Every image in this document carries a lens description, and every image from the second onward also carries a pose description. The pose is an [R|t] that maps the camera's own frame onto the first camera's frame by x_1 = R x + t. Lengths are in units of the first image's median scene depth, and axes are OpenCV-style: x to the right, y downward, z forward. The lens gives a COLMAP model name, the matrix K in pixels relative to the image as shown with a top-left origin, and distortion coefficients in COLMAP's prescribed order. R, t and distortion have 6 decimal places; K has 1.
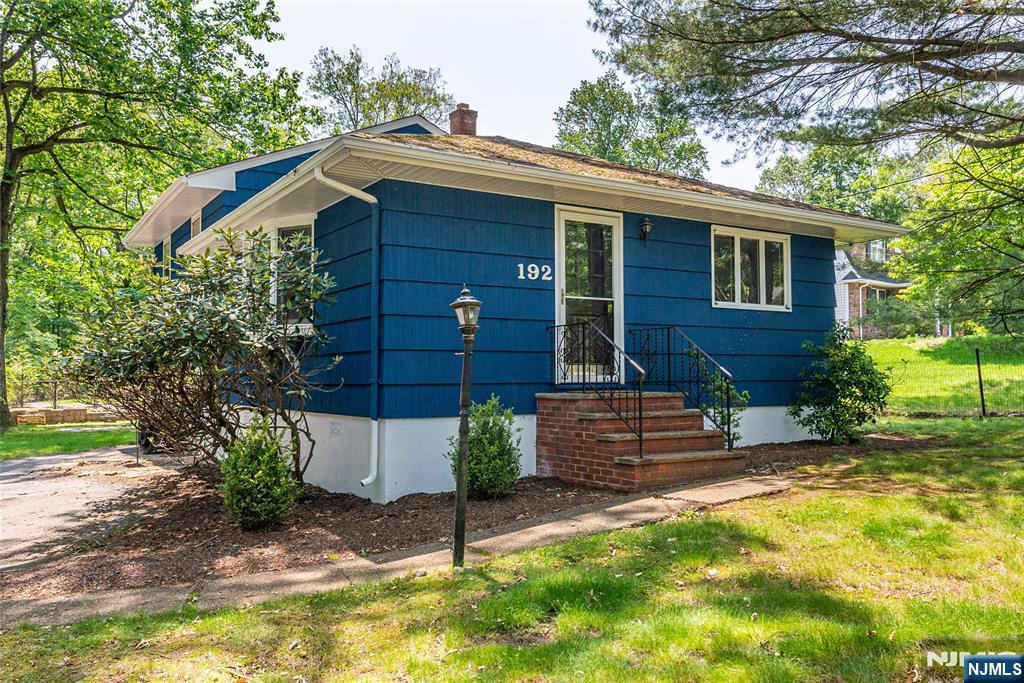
lens RADIAL K [[814.8, 0, 516.2], [0, 814.8, 378.1], [0, 0, 1]] dist [0.001800, 0.001618]
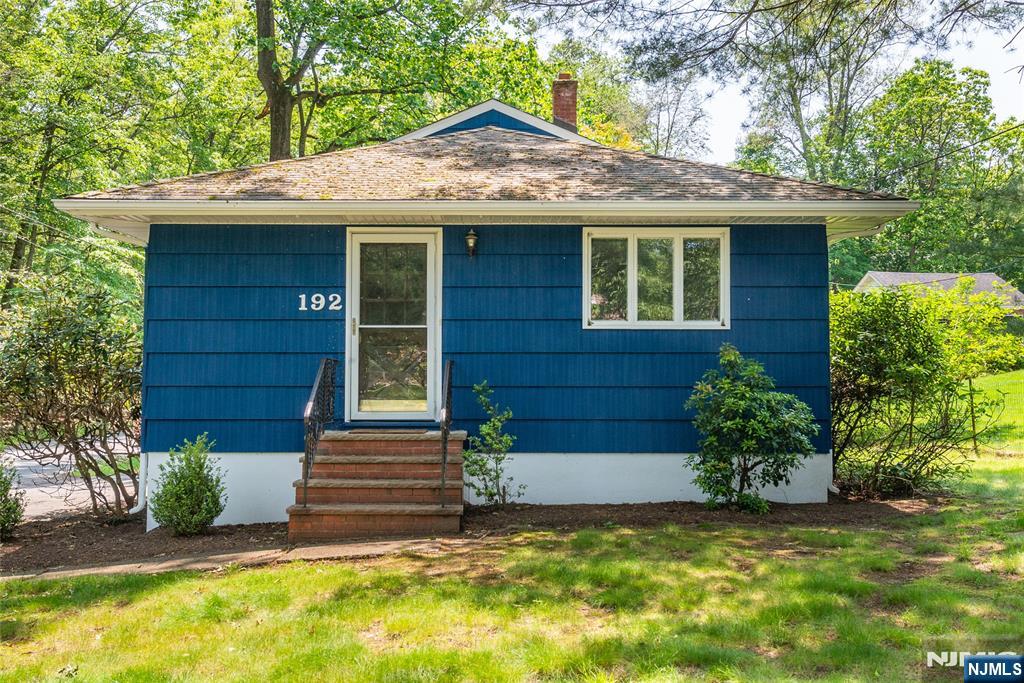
lens RADIAL K [[1066.2, 0, 512.0], [0, 1066.2, 341.4], [0, 0, 1]] dist [0.018897, 0.000000]
pose [[0.851254, -0.012667, -0.524600, 0.846570], [-0.005435, 0.999442, -0.032951, -0.044483], [0.524725, 0.030901, 0.850711, 0.066769]]
